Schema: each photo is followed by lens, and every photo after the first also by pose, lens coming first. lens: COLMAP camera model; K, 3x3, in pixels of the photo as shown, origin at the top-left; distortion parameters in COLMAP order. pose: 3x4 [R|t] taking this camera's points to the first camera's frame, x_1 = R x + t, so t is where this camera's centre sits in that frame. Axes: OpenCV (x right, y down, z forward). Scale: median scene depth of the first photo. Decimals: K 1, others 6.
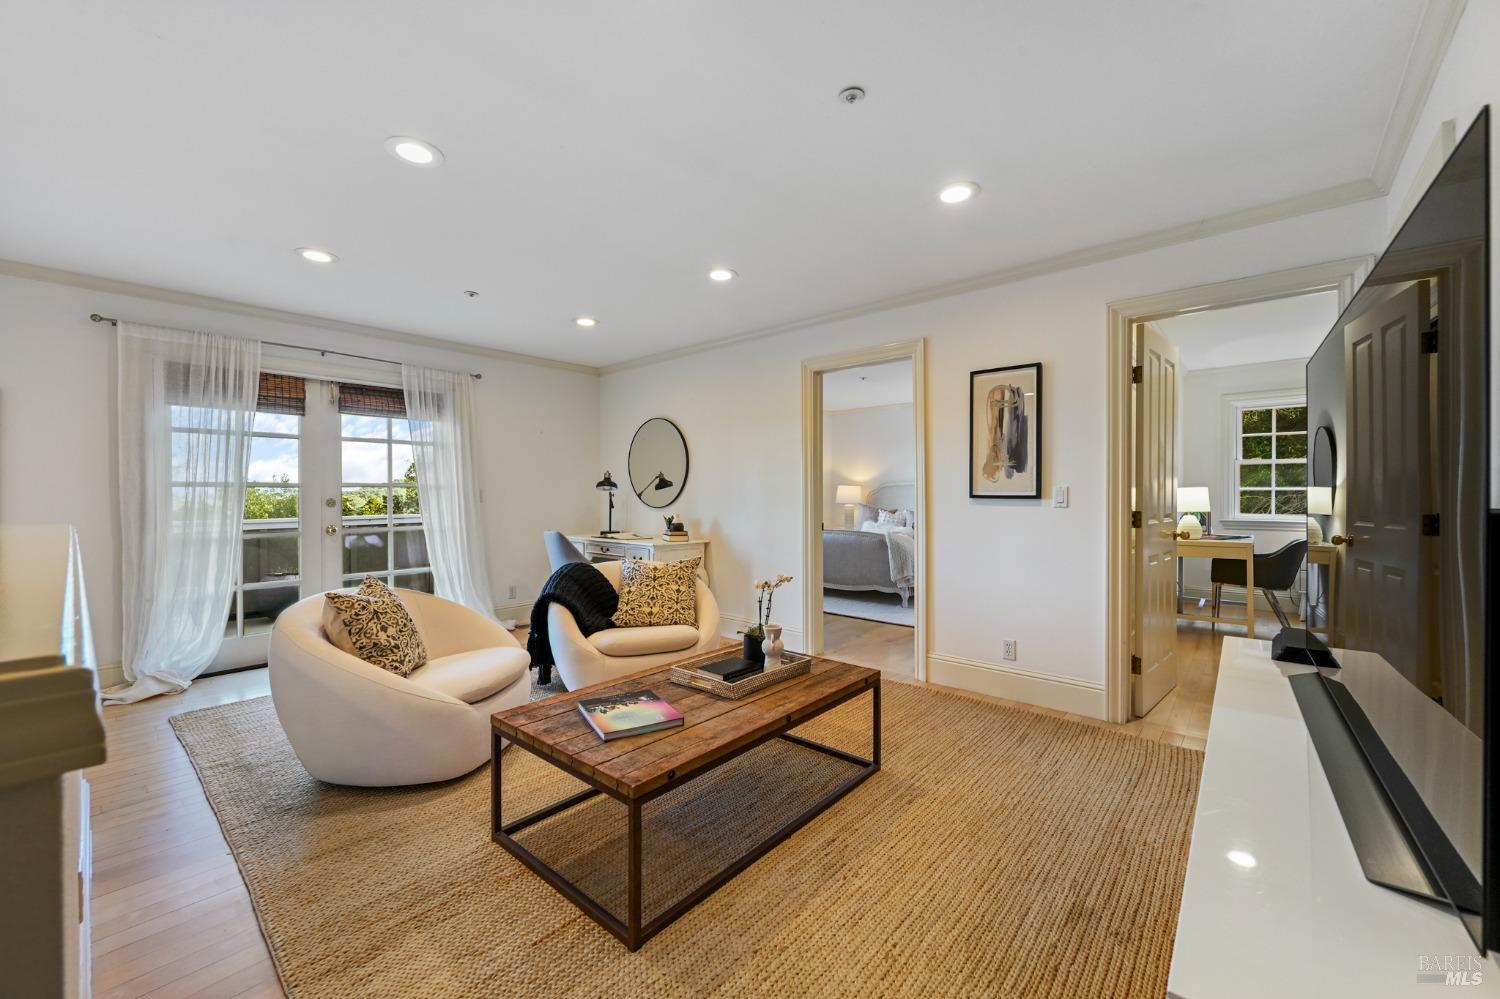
lens RADIAL K [[591.7, 0, 751.7], [0, 591.7, 497.0], [0, 0, 1]] dist [0.000184, -0.000118]
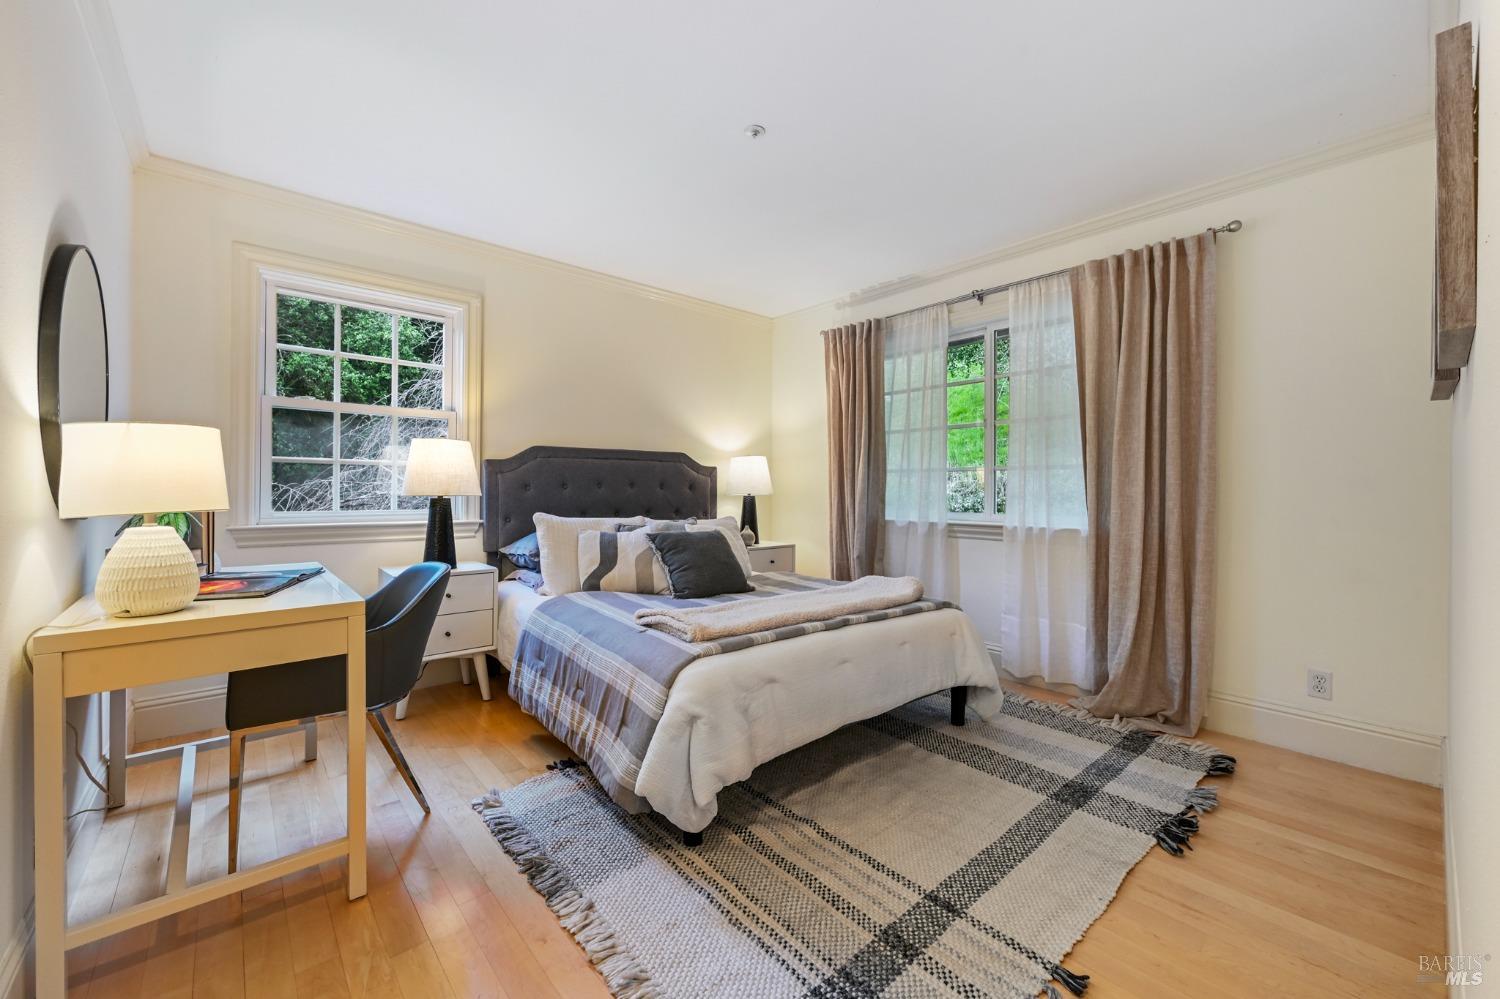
lens RADIAL K [[591.7, 0, 746.7], [0, 591.7, 496.5], [0, 0, 1]] dist [0.000184, -0.000118]
pose [[0.138254, -0.003760, 0.990390, 0.482509], [-0.006330, 0.999969, 0.004680, 0.013788], [-0.990377, -0.006916, 0.138226, 0.655749]]
